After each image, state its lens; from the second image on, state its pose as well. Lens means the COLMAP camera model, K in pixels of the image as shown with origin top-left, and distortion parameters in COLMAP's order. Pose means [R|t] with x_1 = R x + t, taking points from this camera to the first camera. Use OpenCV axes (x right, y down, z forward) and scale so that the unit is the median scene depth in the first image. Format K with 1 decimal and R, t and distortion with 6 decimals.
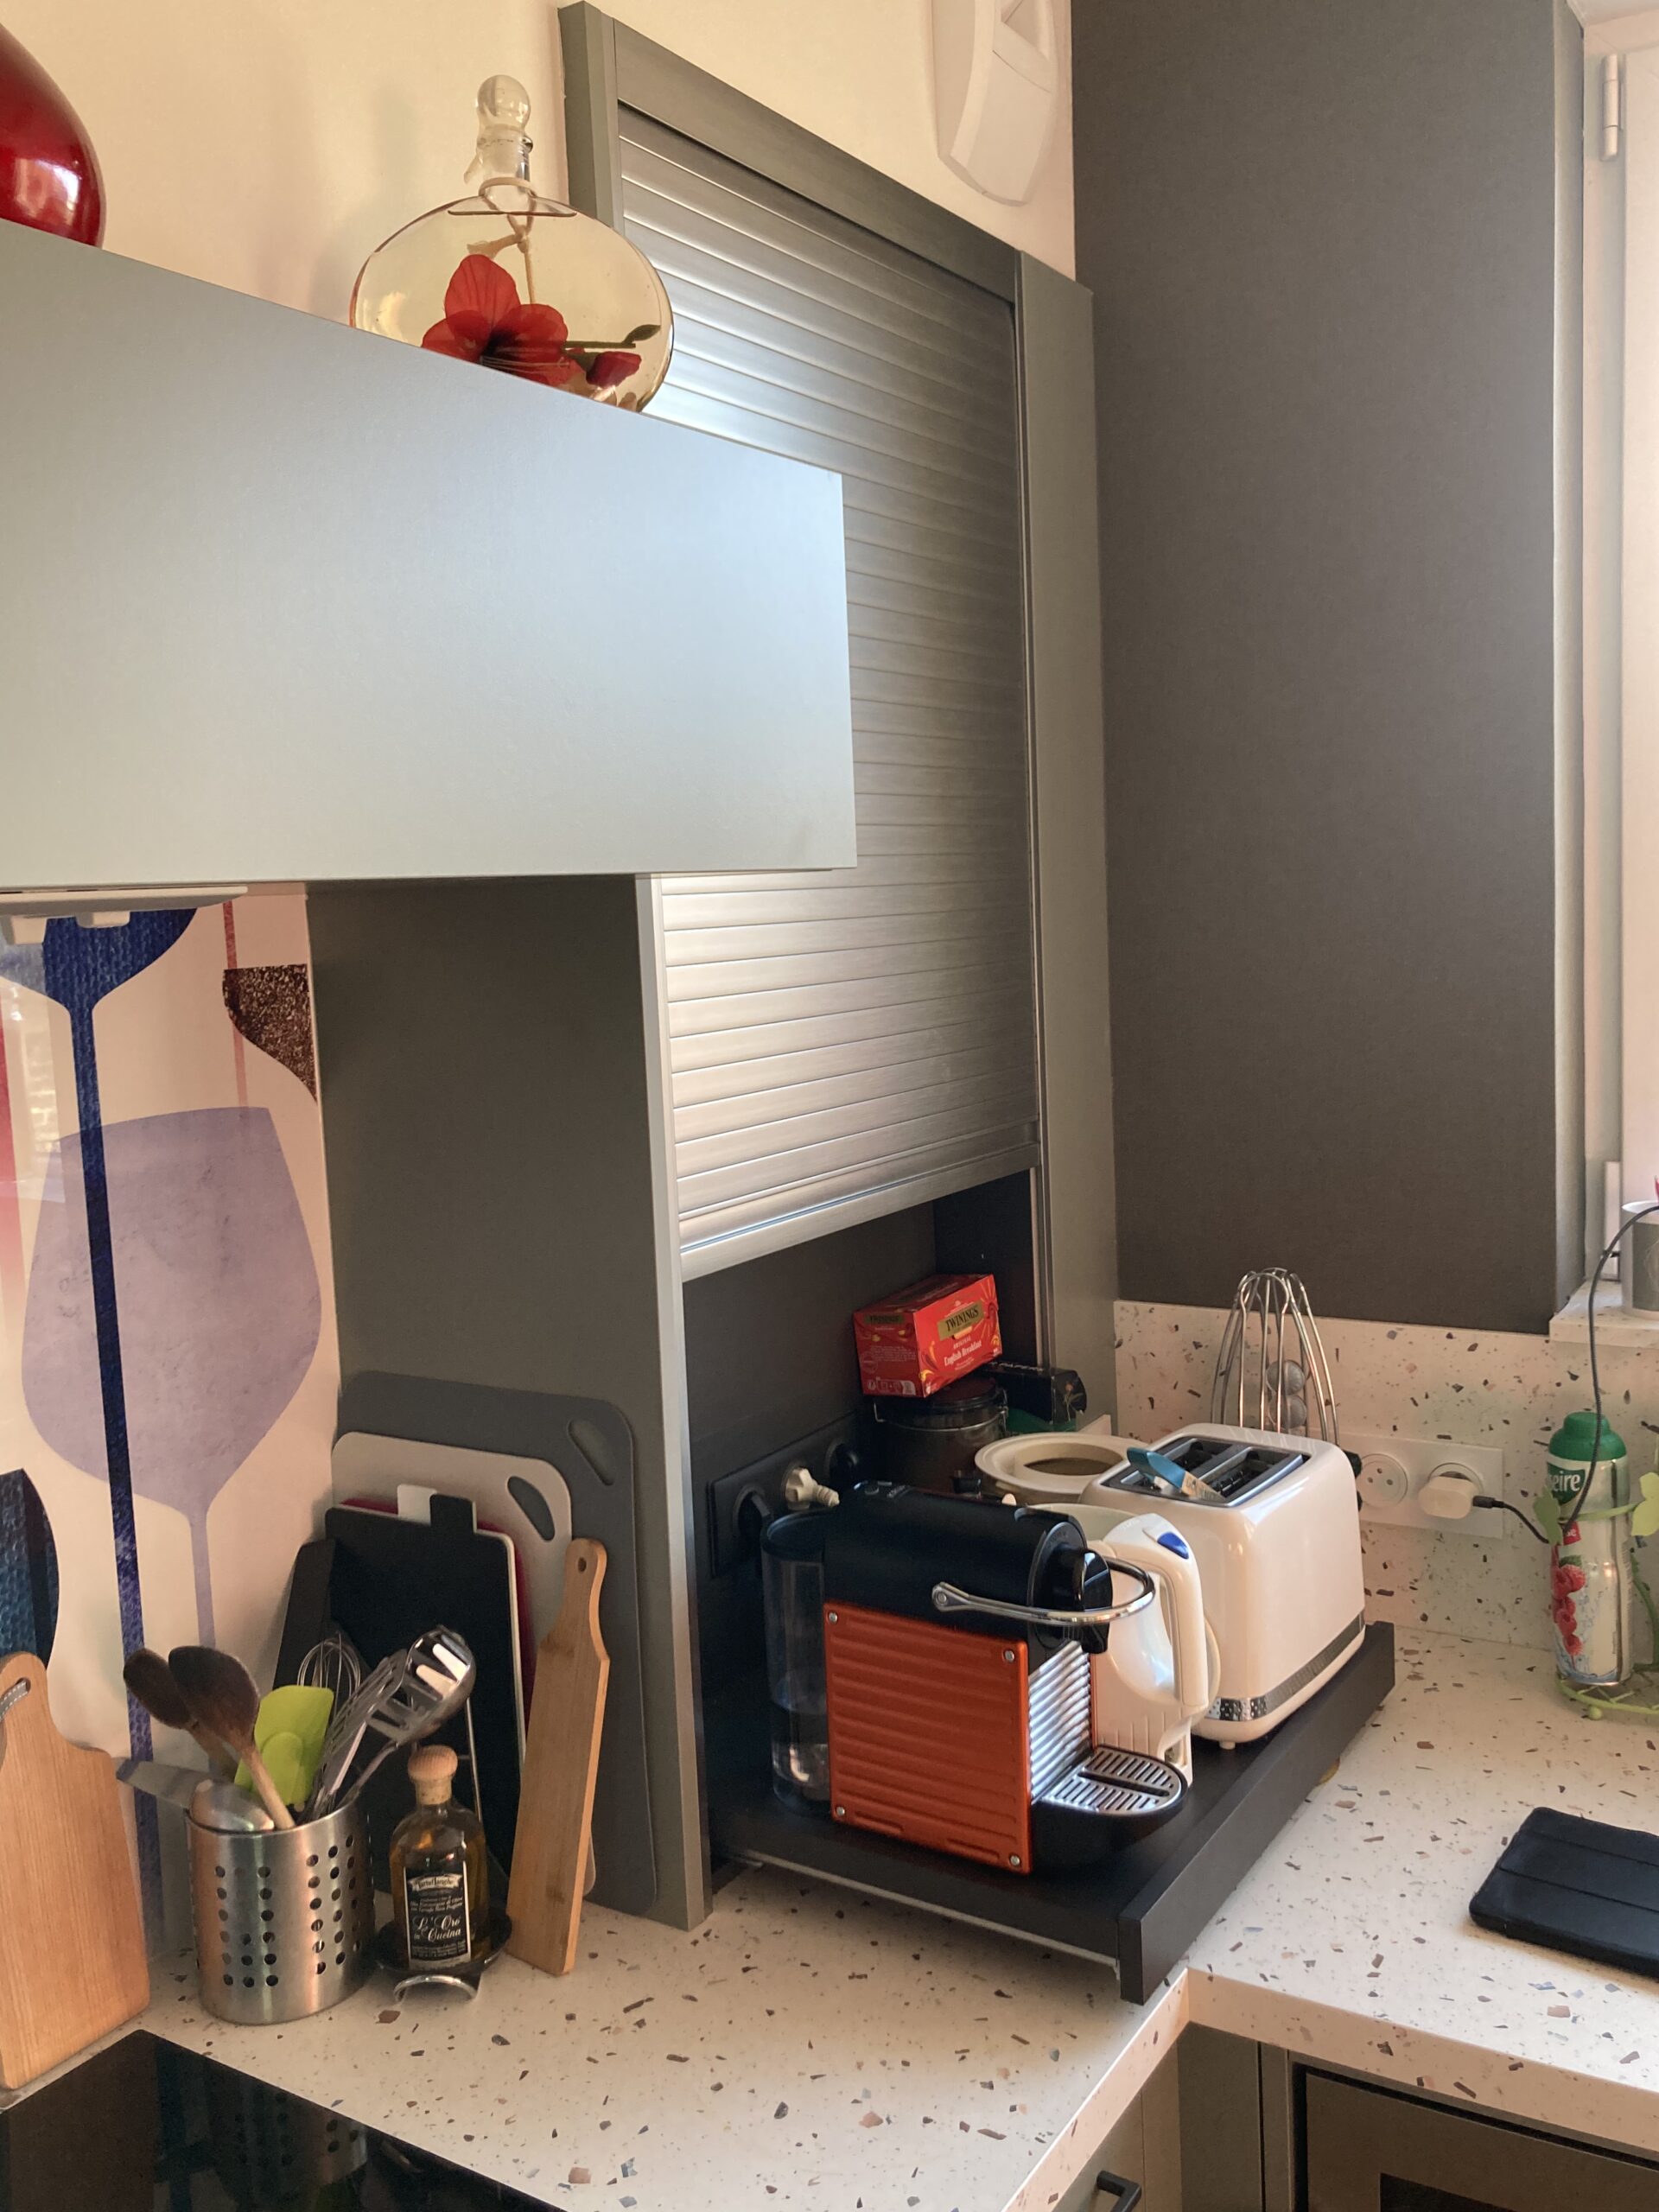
lens RADIAL K [[1898.8, 0, 834.8], [0, 1898.8, 1077.8], [0, 0, 1]] dist [0.008599, 0.007493]
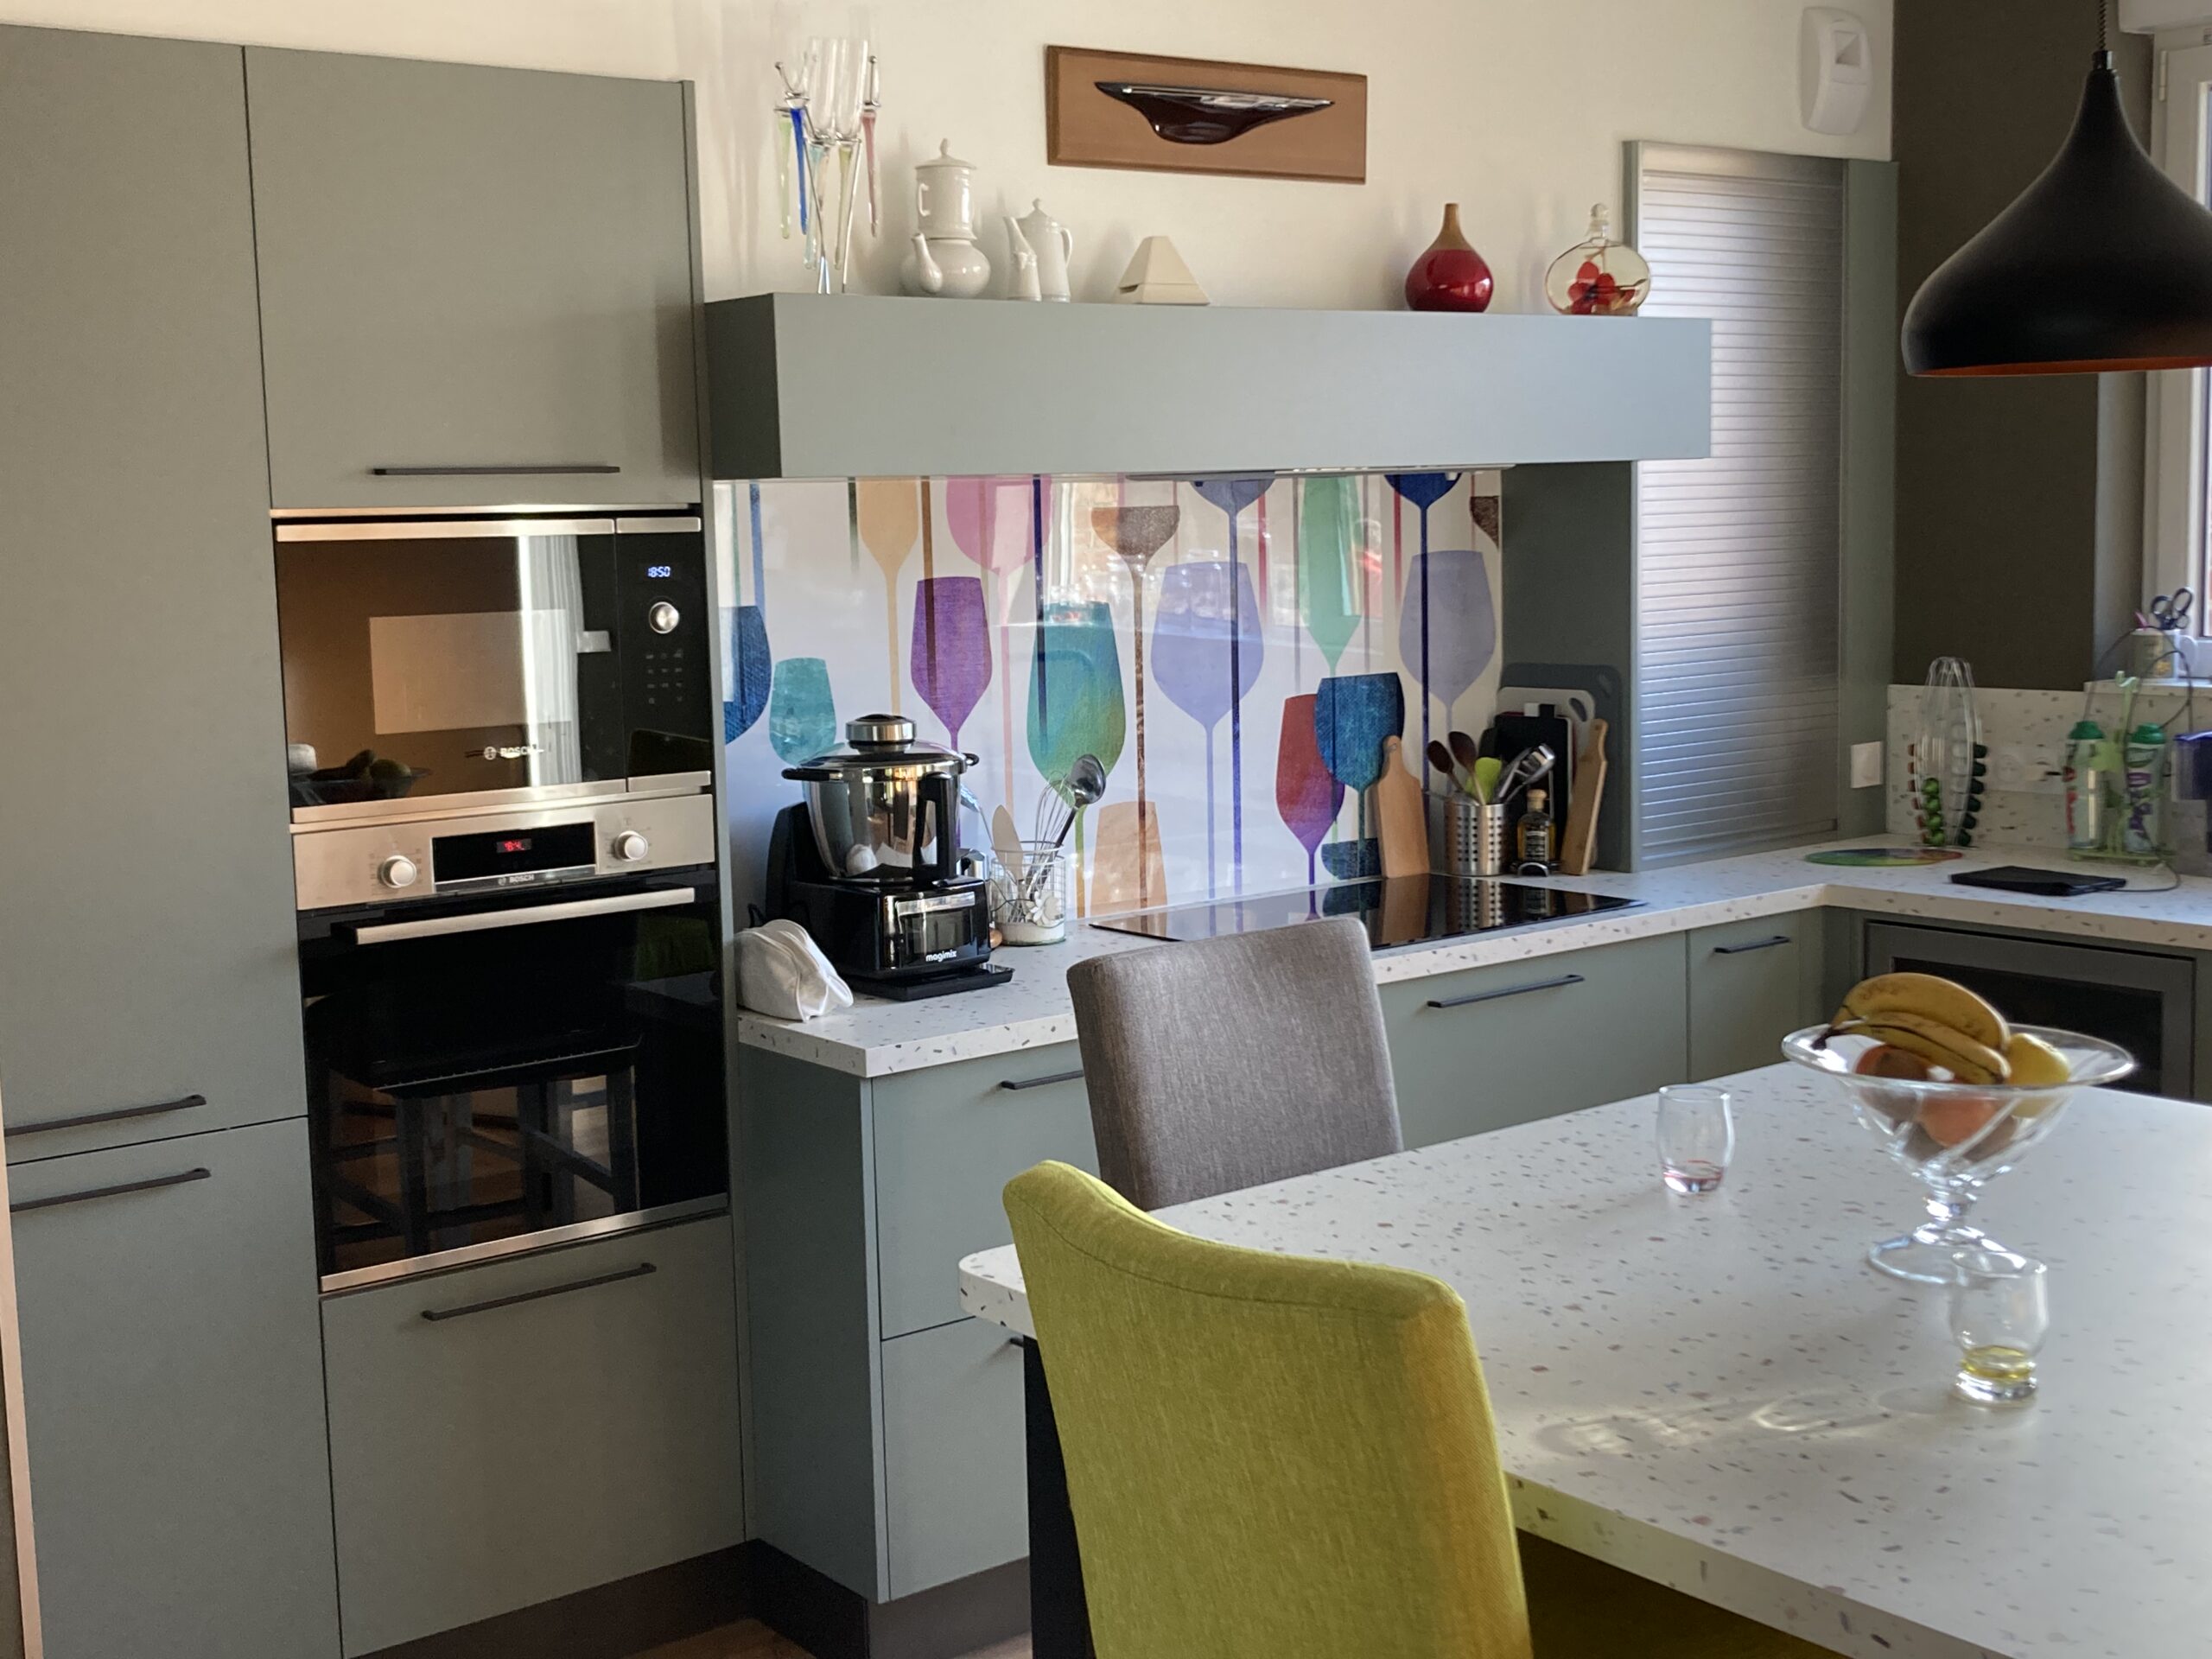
lens RADIAL K [[2654.6, 0, 1094.0], [0, 2654.6, 823.1], [0, 0, 1]] dist [0.251406, -1.013717]
pose [[0.942234, 0.055553, -0.330317, 0.436995], [-0.046363, 0.998289, 0.035644, 0.290779], [0.331732, -0.018270, 0.943197, -2.700326]]
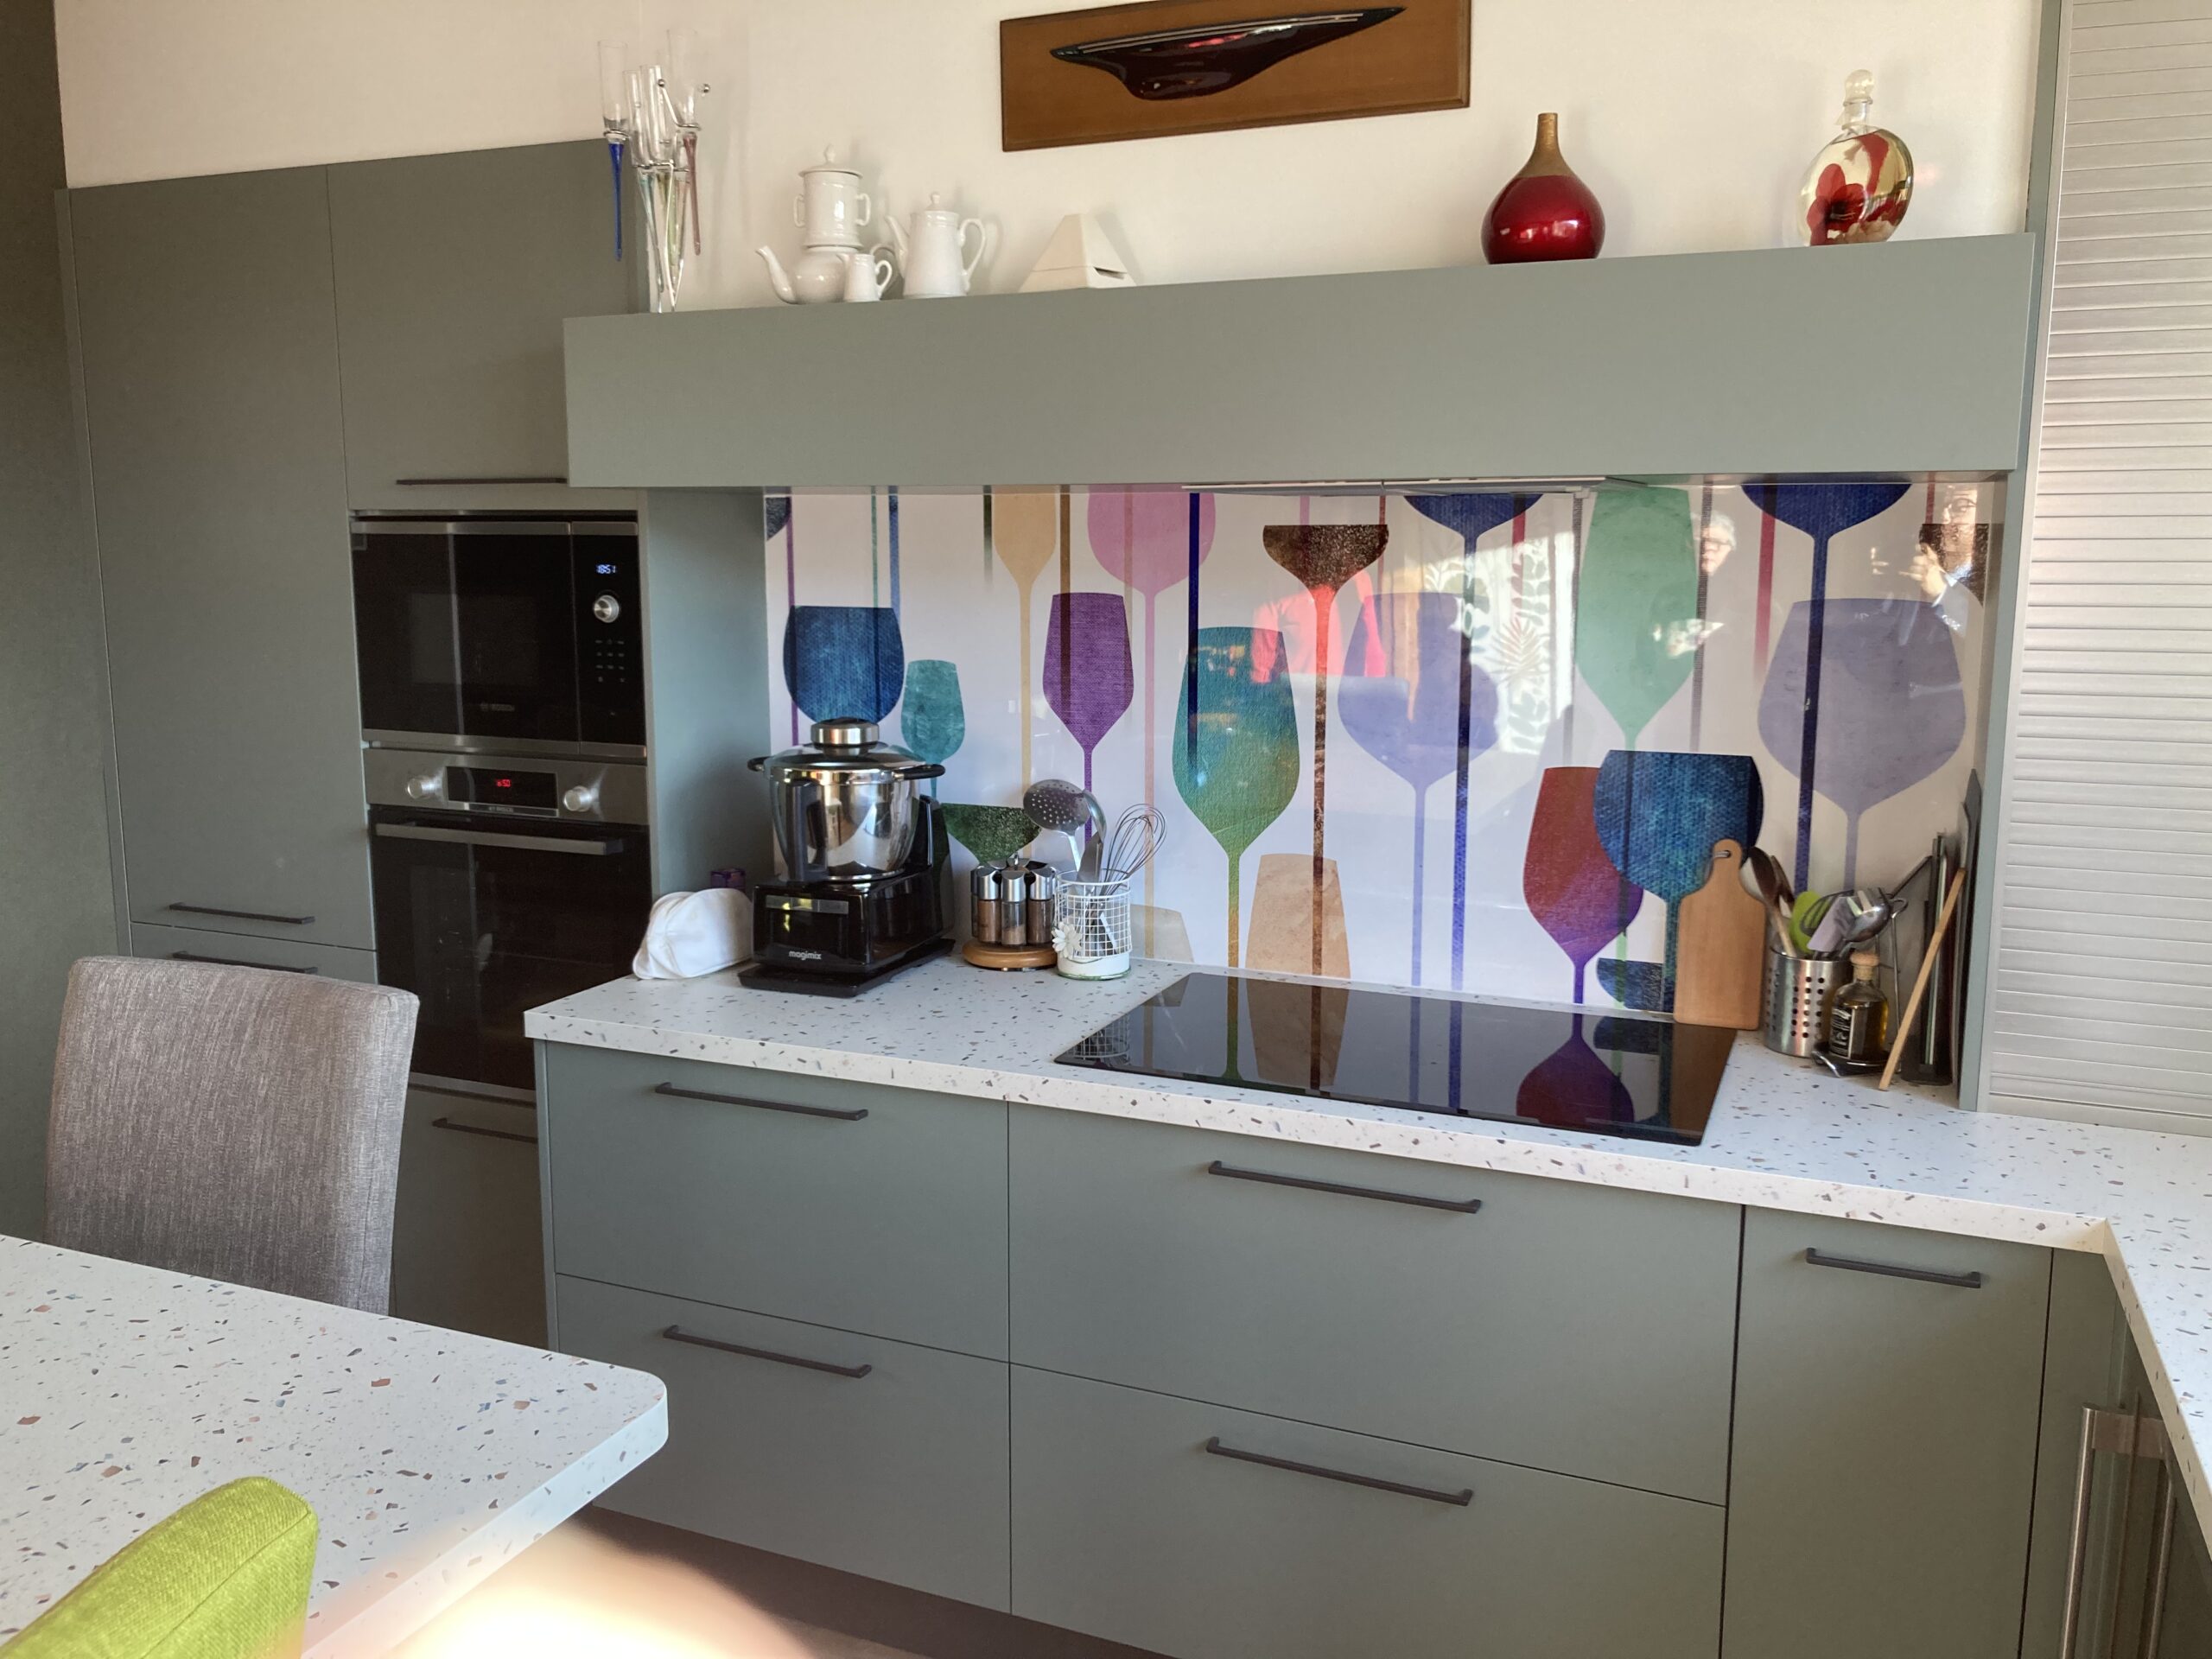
lens RADIAL K [[1814.7, 0, 1113.9], [0, 1814.7, 822.4], [0, 0, 1]] dist [0.105542, -0.258697]
pose [[0.155025, 0.194731, -0.968528, 1.349324], [-0.109520, 0.977725, 0.179050, -0.007334], [0.981821, 0.078316, 0.172899, -0.032331]]
